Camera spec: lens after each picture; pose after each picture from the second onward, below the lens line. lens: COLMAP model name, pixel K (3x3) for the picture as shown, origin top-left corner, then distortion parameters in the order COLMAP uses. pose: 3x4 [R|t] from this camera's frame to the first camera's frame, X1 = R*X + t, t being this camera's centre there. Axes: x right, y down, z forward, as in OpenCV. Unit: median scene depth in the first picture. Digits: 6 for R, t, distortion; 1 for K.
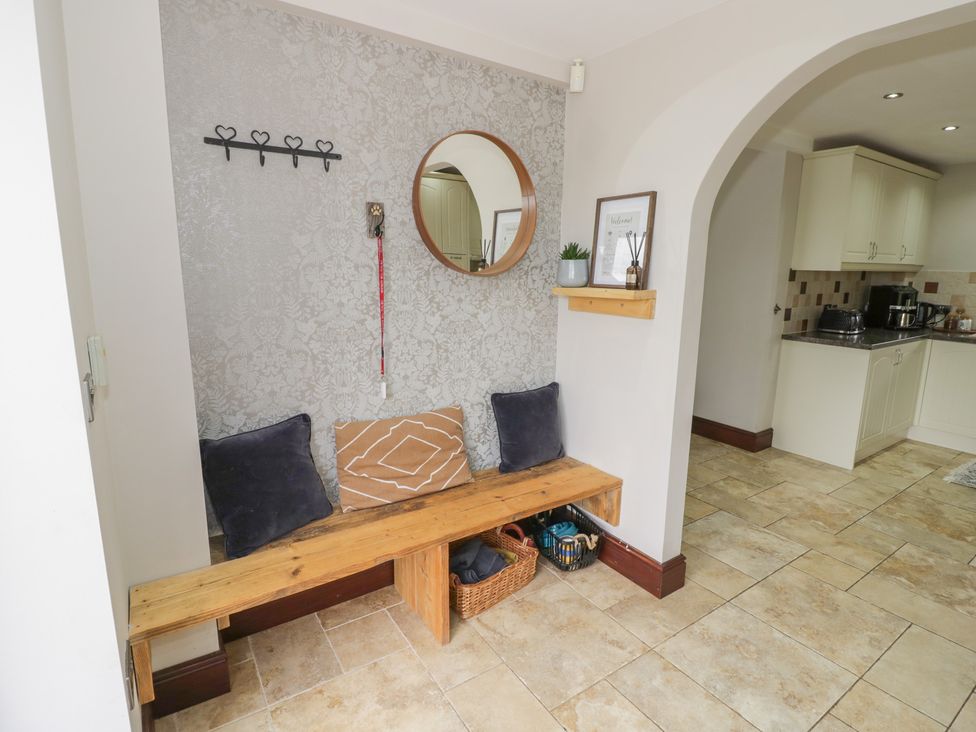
lens RADIAL K [[515.3, 0, 478.5], [0, 515.3, 365.2], [0, 0, 1]] dist [0.000922, -0.008490]
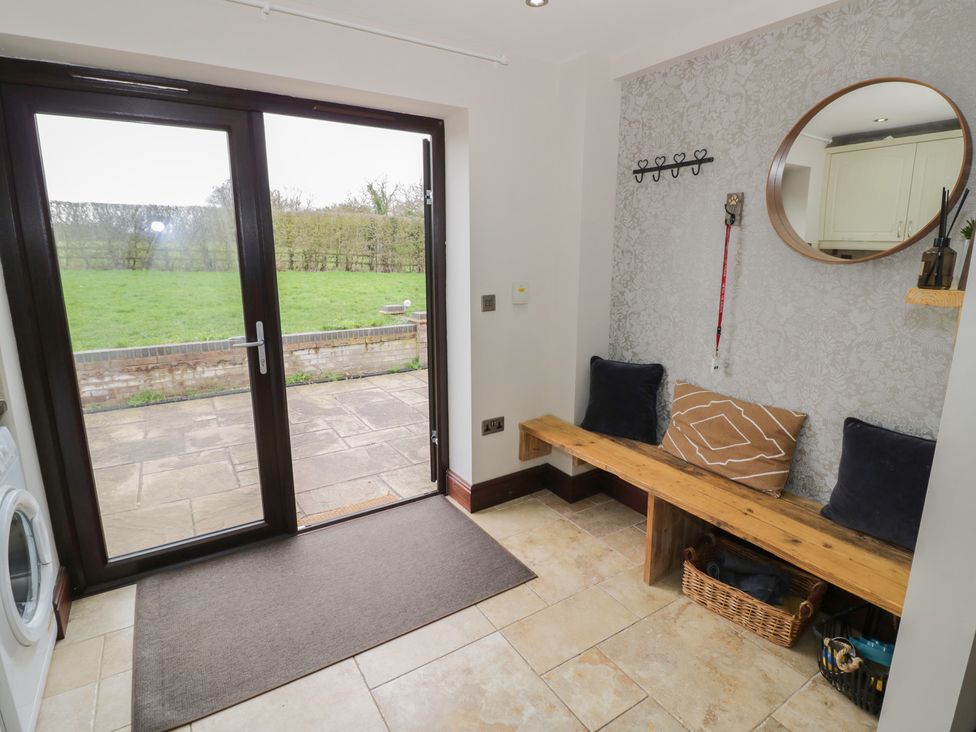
lens RADIAL K [[515.3, 0, 487.2], [0, 515.3, 360.0], [0, 0, 1]] dist [0.000922, -0.008490]
pose [[-0.022904, 0.205584, -0.978371, 0.922862], [-0.180617, 0.961674, 0.206303, -0.104260], [0.983287, 0.181436, 0.015106, 0.519113]]
